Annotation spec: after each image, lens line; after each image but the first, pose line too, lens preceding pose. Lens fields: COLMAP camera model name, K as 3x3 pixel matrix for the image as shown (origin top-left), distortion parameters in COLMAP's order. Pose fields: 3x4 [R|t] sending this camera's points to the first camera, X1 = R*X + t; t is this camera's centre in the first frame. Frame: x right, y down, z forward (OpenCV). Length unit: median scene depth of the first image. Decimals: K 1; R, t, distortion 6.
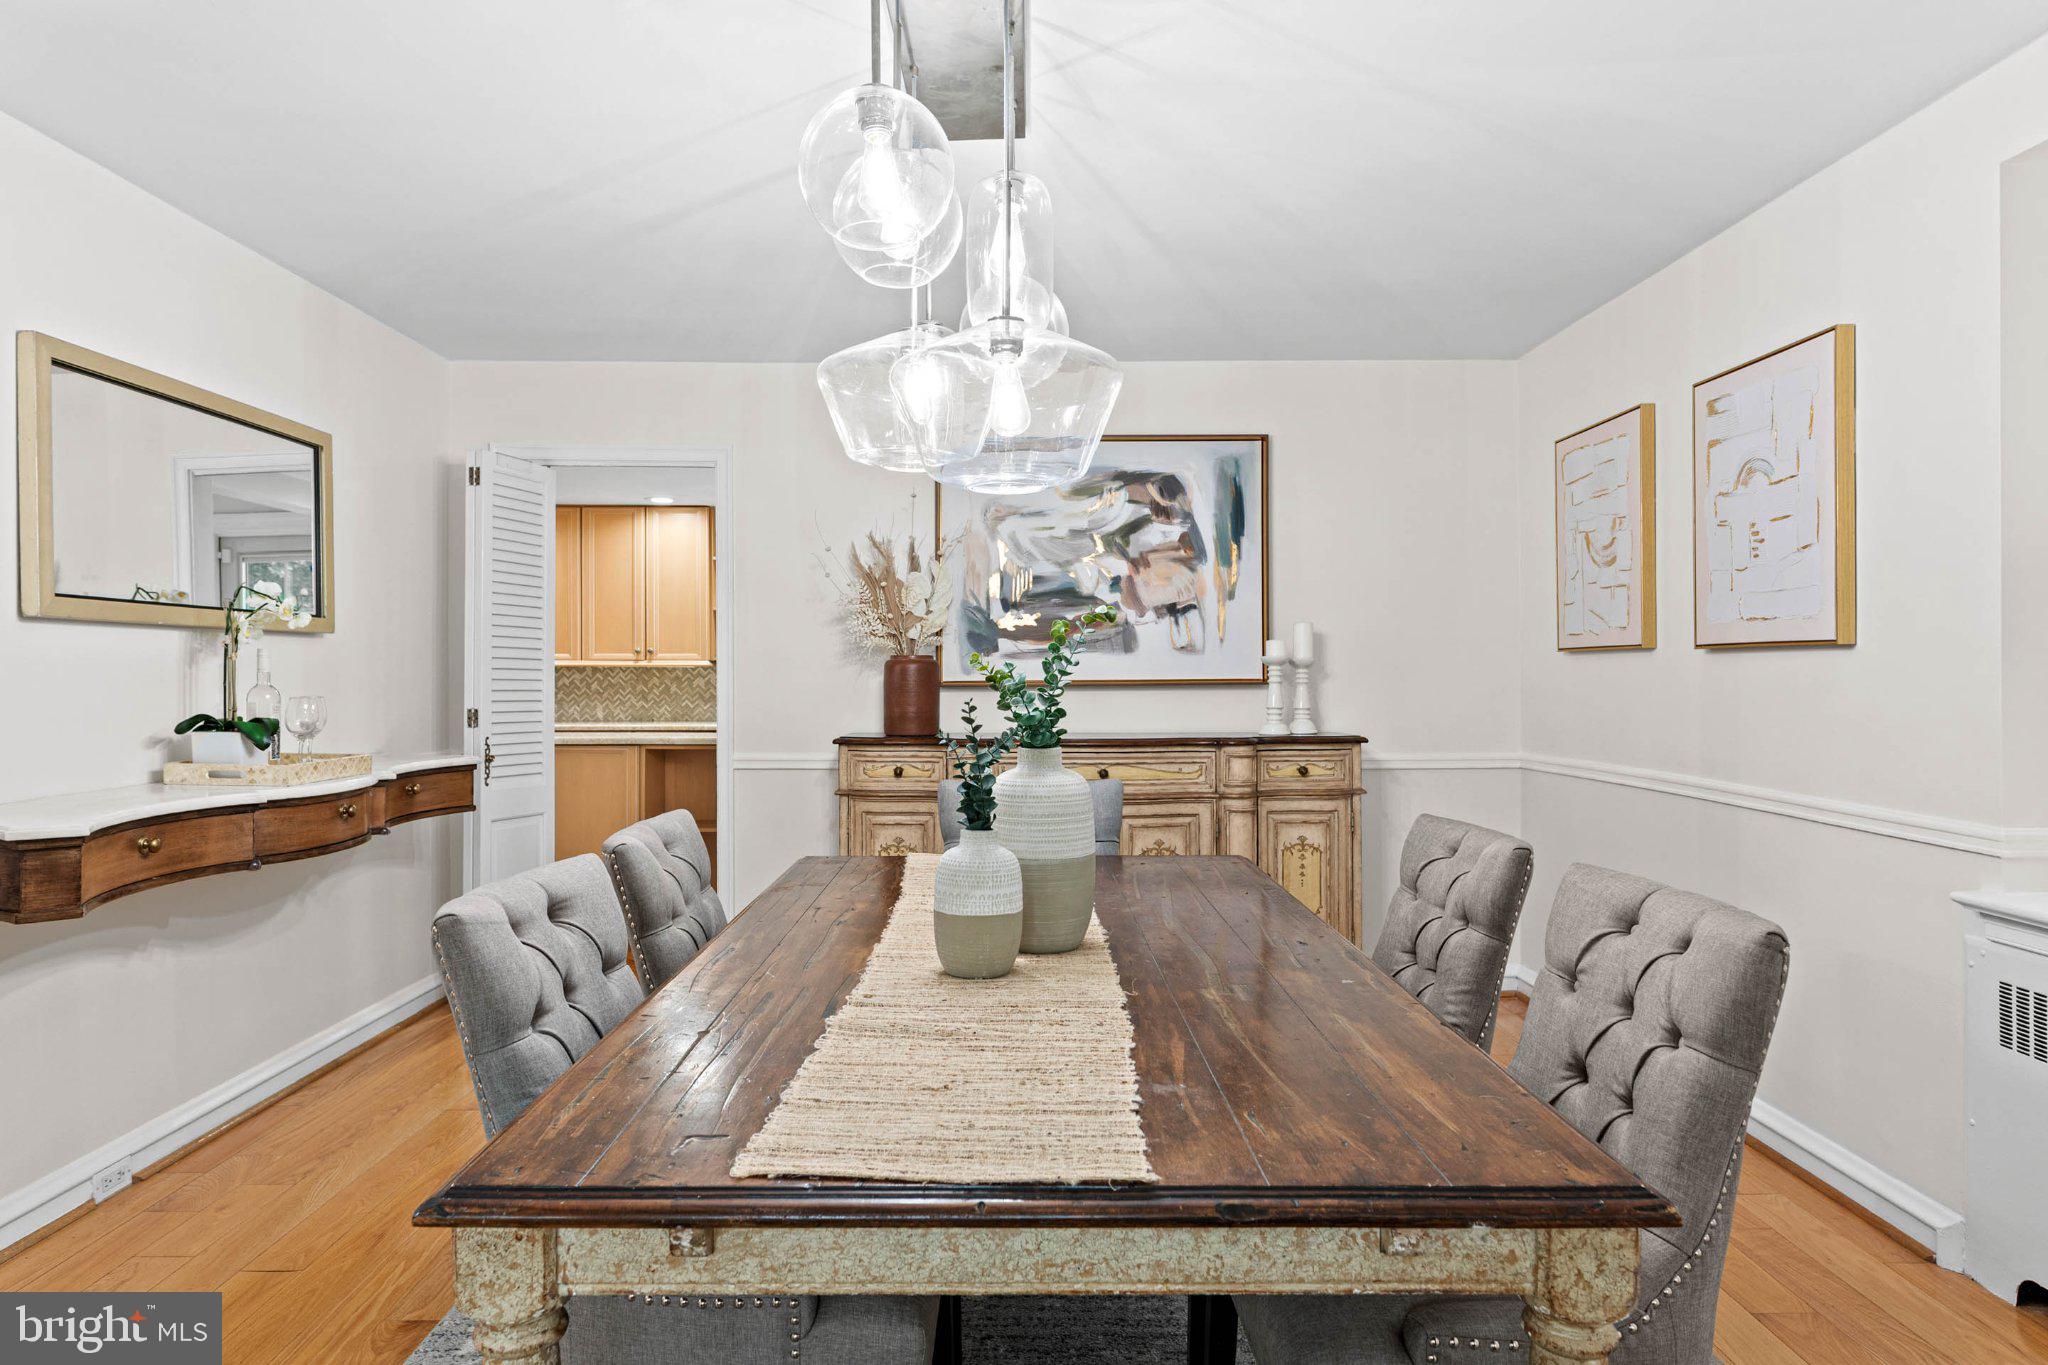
lens RADIAL K [[1230.4, 0, 1019.5], [0, 1230.4, 671.2], [0, 0, 1]] dist [0.000382, 0.002006]
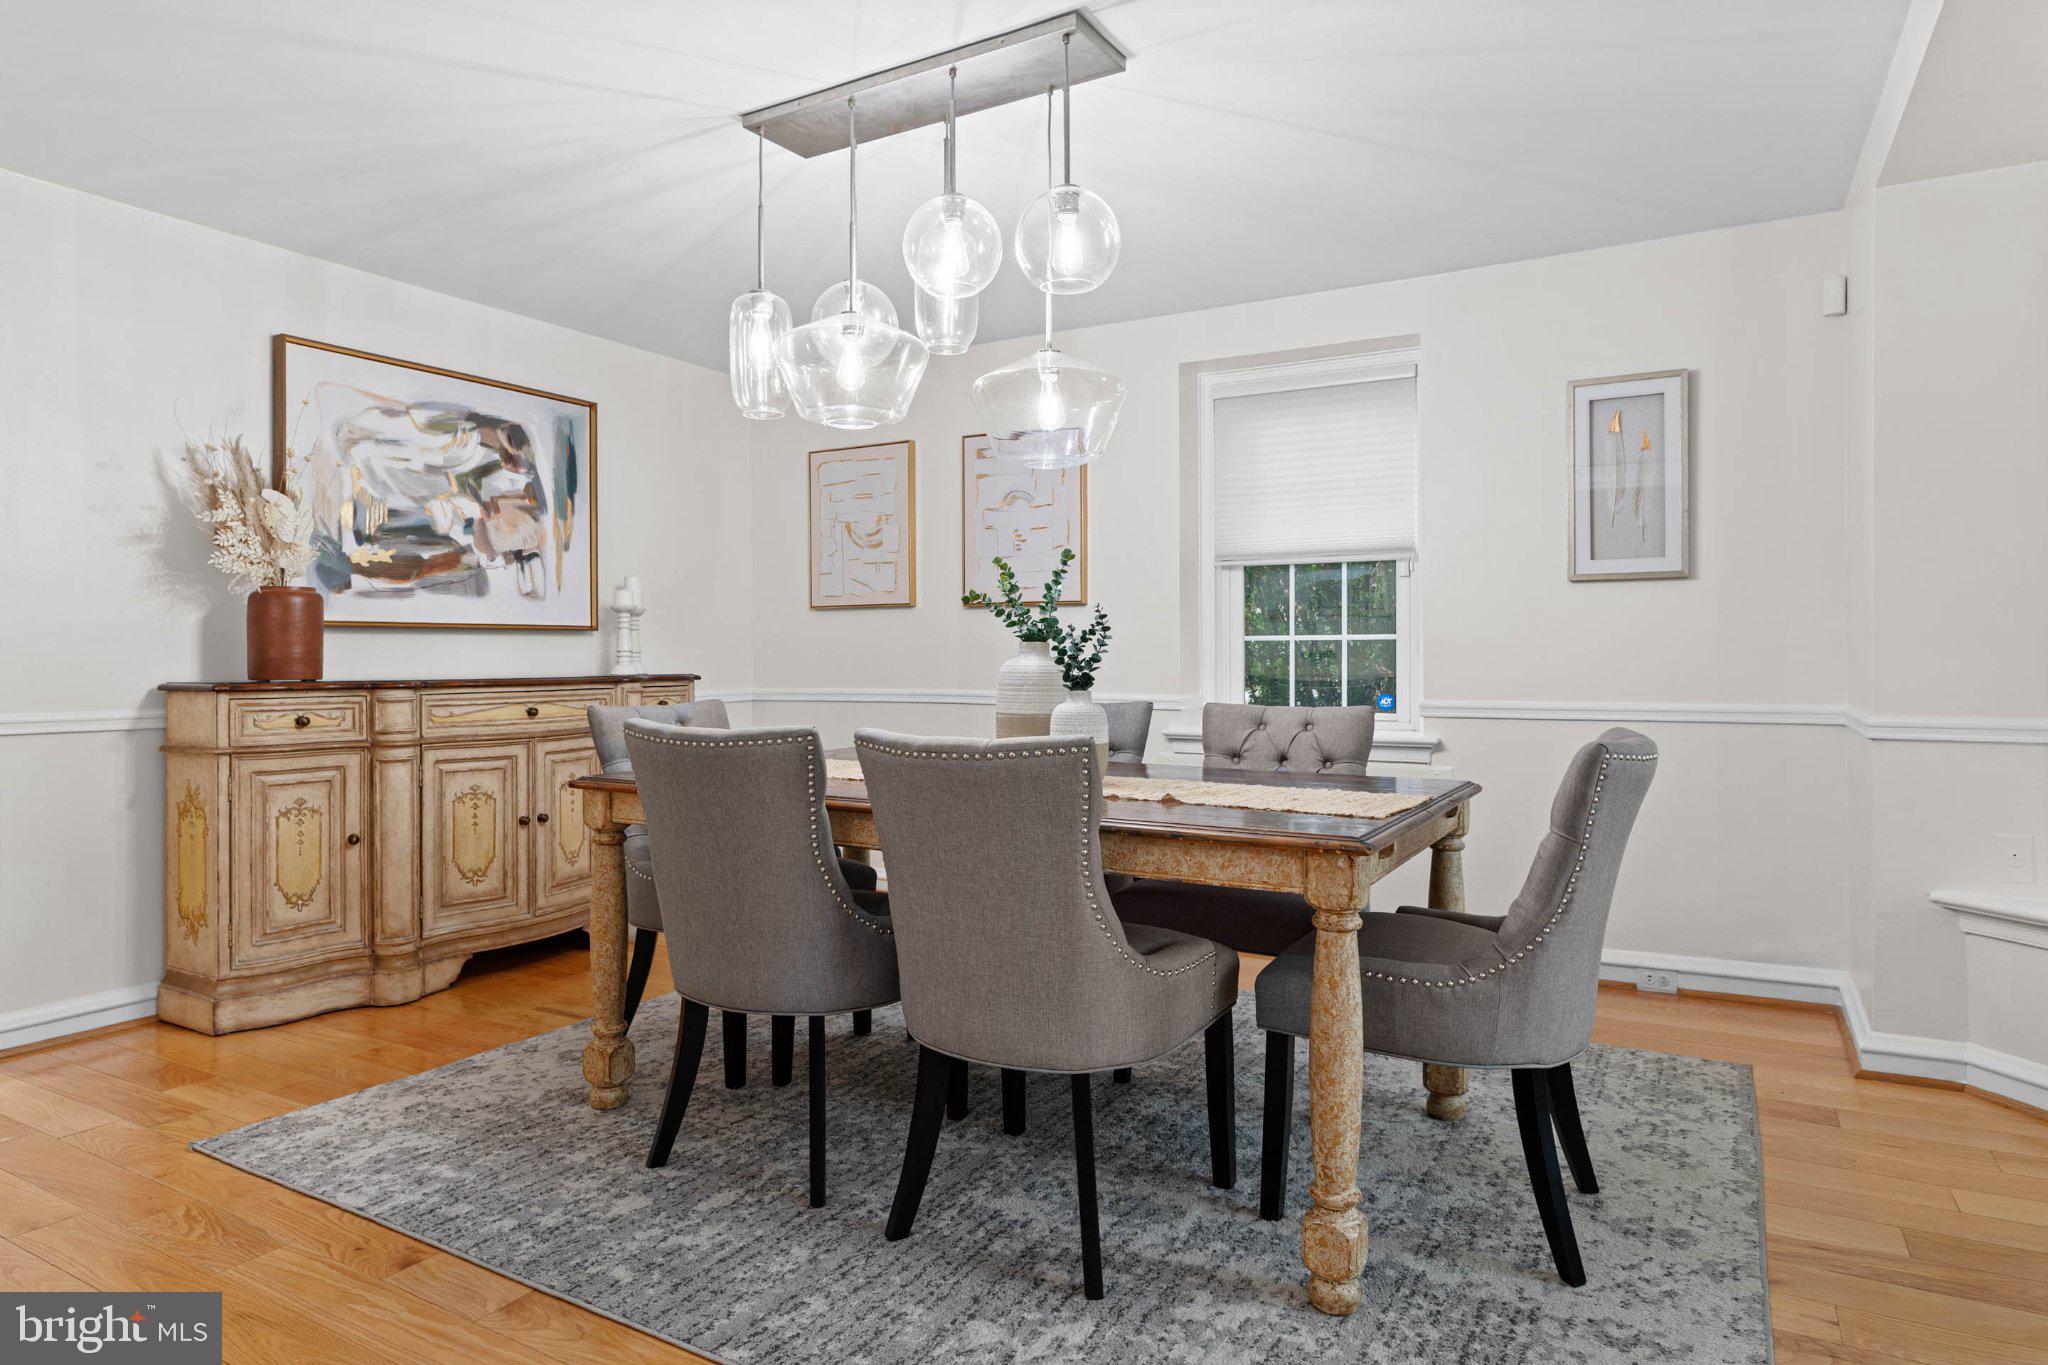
lens RADIAL K [[1230.4, 0, 1016.4], [0, 1230.4, 680.0], [0, 0, 1]] dist [0.000382, 0.002006]
pose [[0.483684, -0.014469, 0.875123, -0.575810], [0.000357, 0.999867, 0.016334, 0.036695], [-0.875242, -0.007589, 0.483625, 0.137690]]
